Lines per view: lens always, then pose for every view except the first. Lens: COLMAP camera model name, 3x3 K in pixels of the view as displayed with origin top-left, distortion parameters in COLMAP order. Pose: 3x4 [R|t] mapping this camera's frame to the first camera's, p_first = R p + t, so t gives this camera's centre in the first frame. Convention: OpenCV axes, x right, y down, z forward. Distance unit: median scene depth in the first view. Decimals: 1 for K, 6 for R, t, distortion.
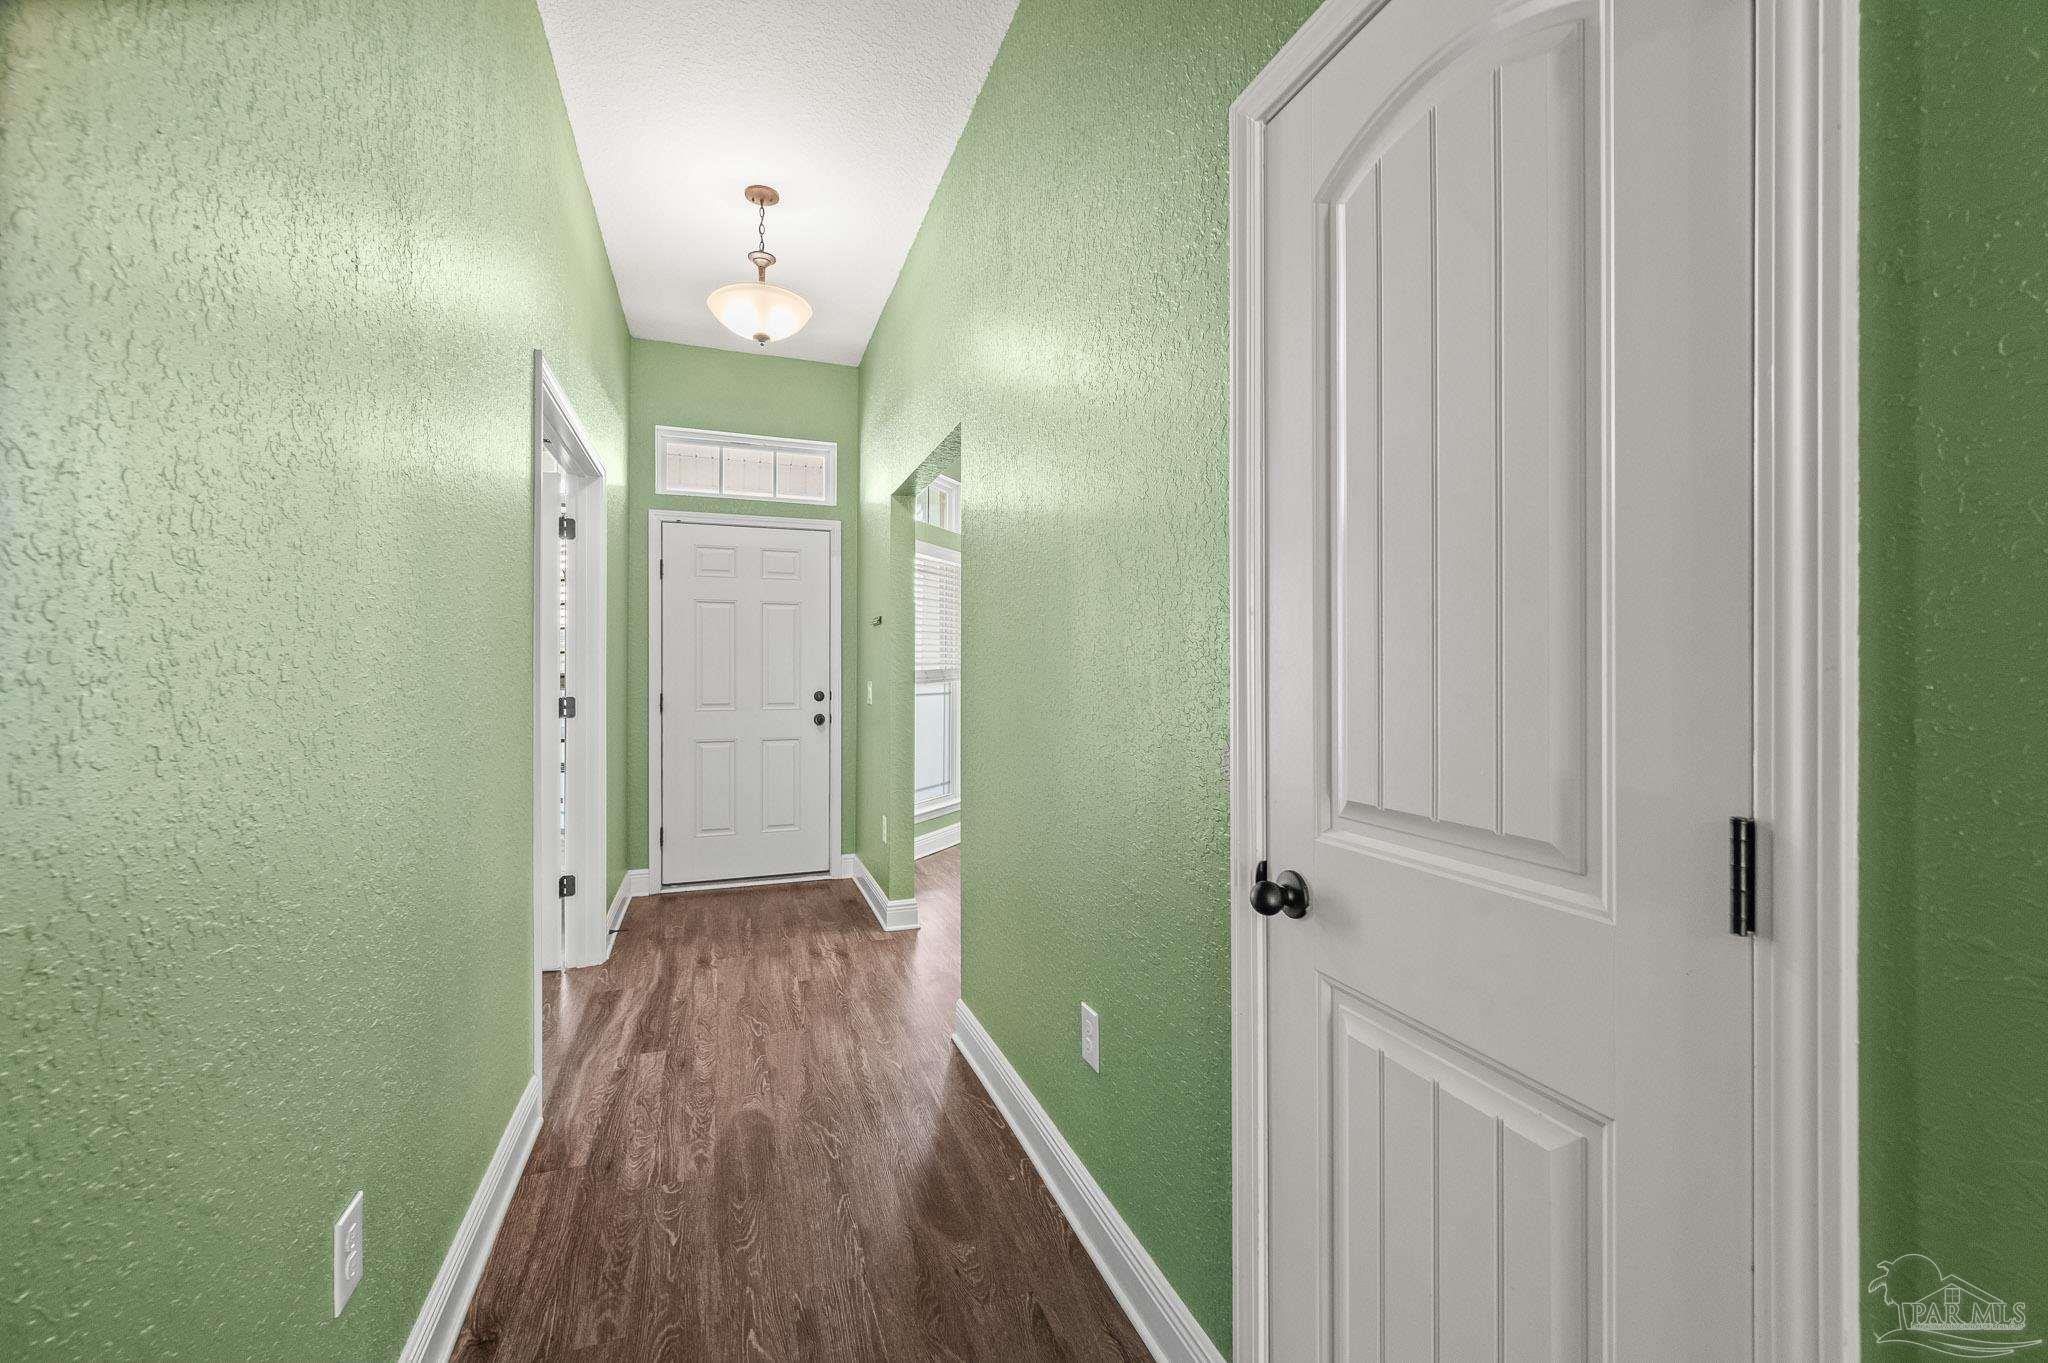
lens RADIAL K [[817.9, 0, 1029.6], [0, 817.9, 680.2], [0, 0, 1]] dist [-0.002233, 0.000058]
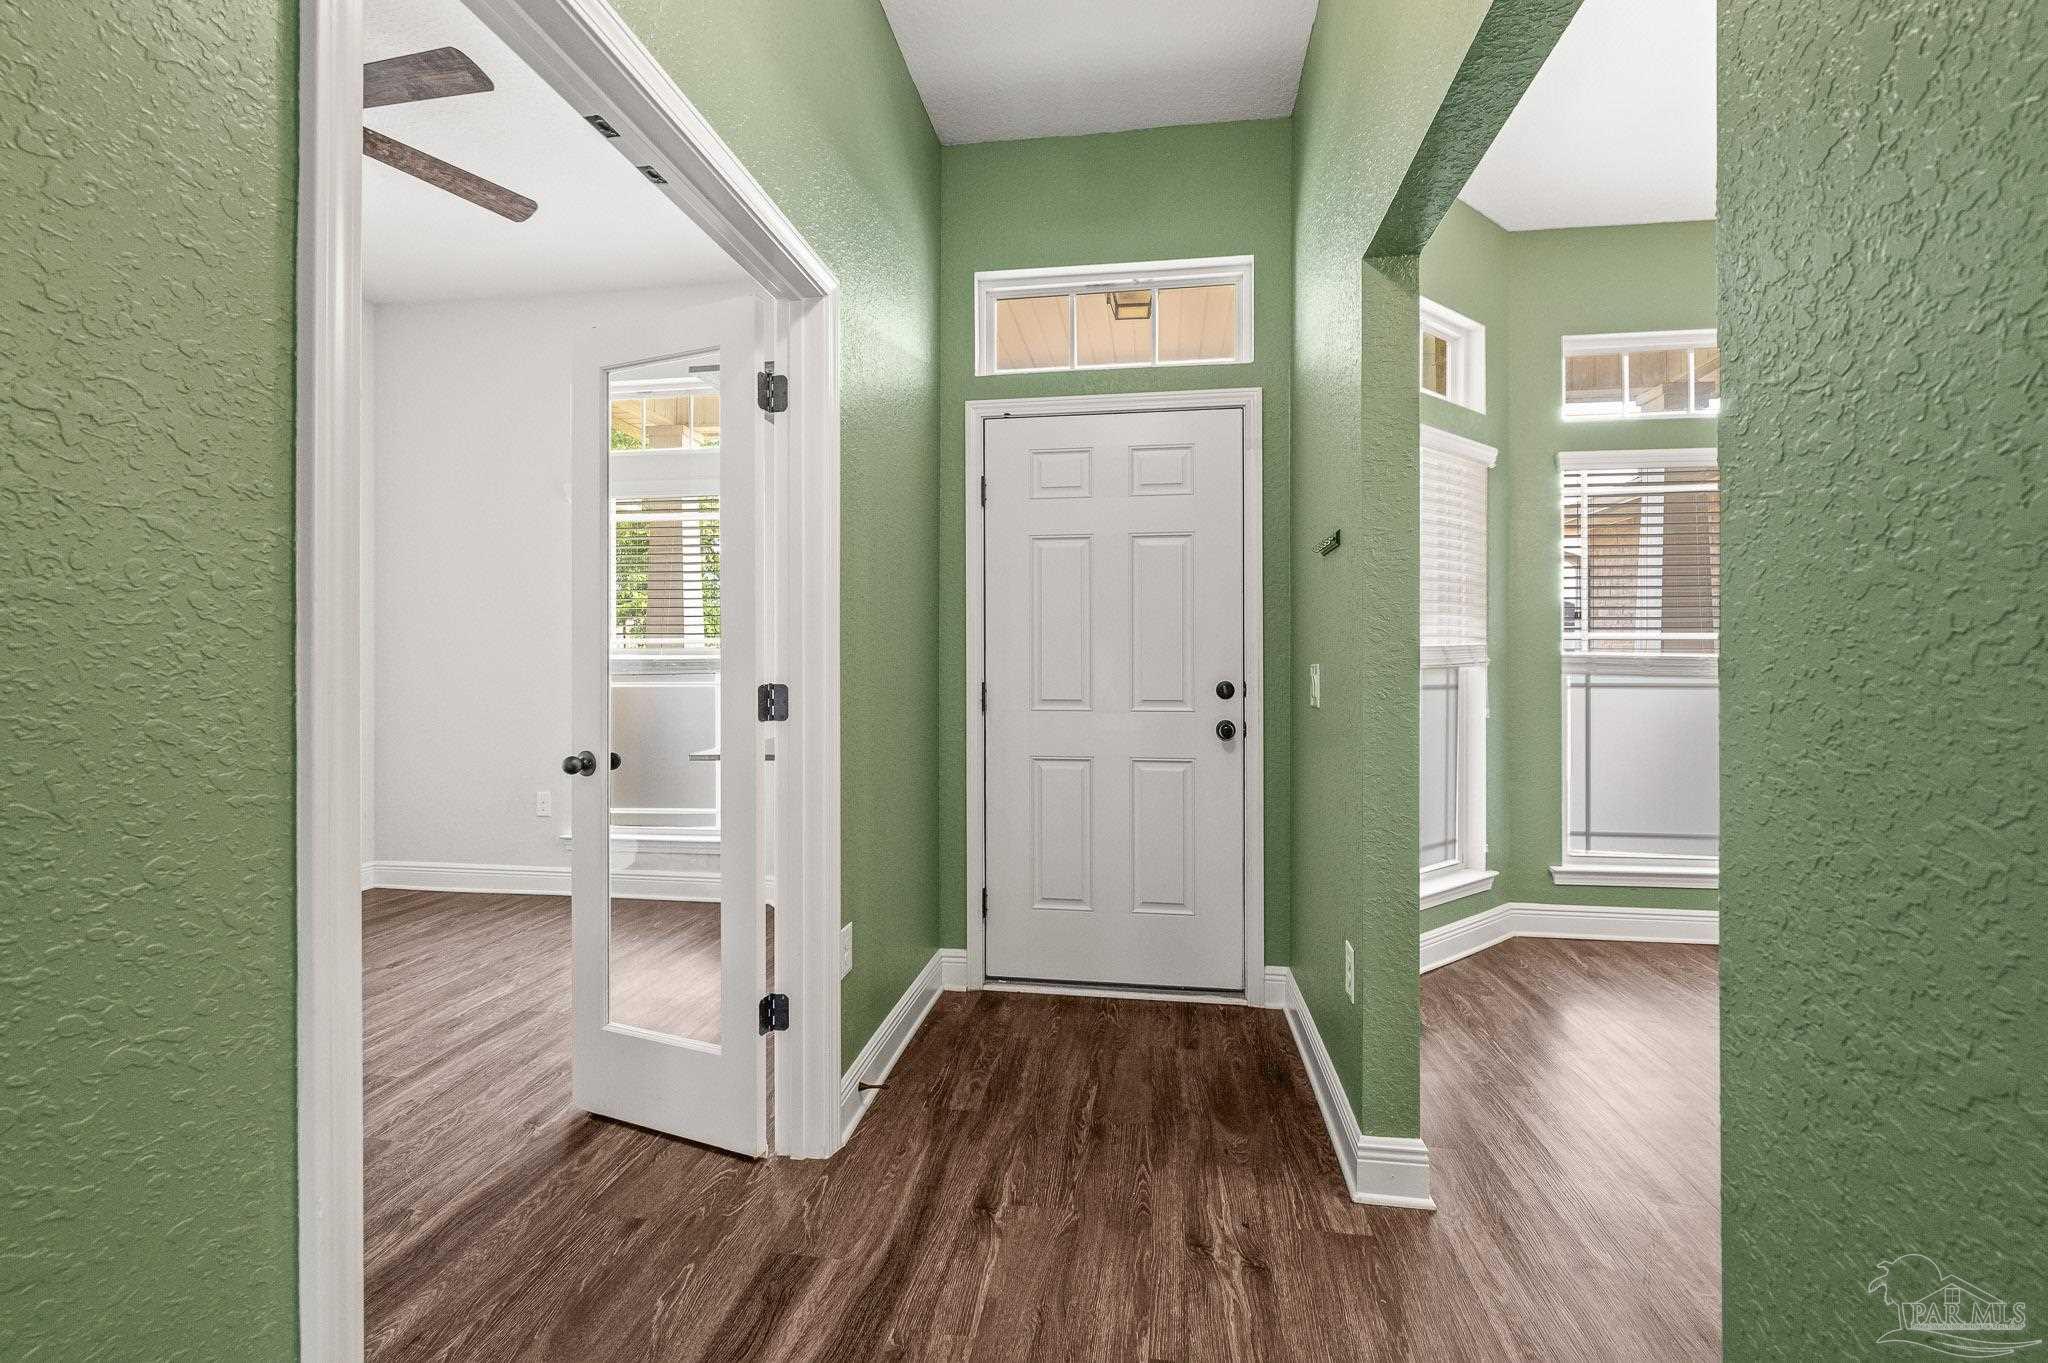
lens RADIAL K [[878.8, 0, 1017.6], [0, 878.8, 641.5], [0, 0, 1]] dist [-0.016277, -0.000085]
pose [[0.871927, -0.010788, -0.489516, -0.093620], [-0.006410, 0.999420, -0.033442, 0.007948], [0.489593, 0.032297, 0.871353, 0.447745]]
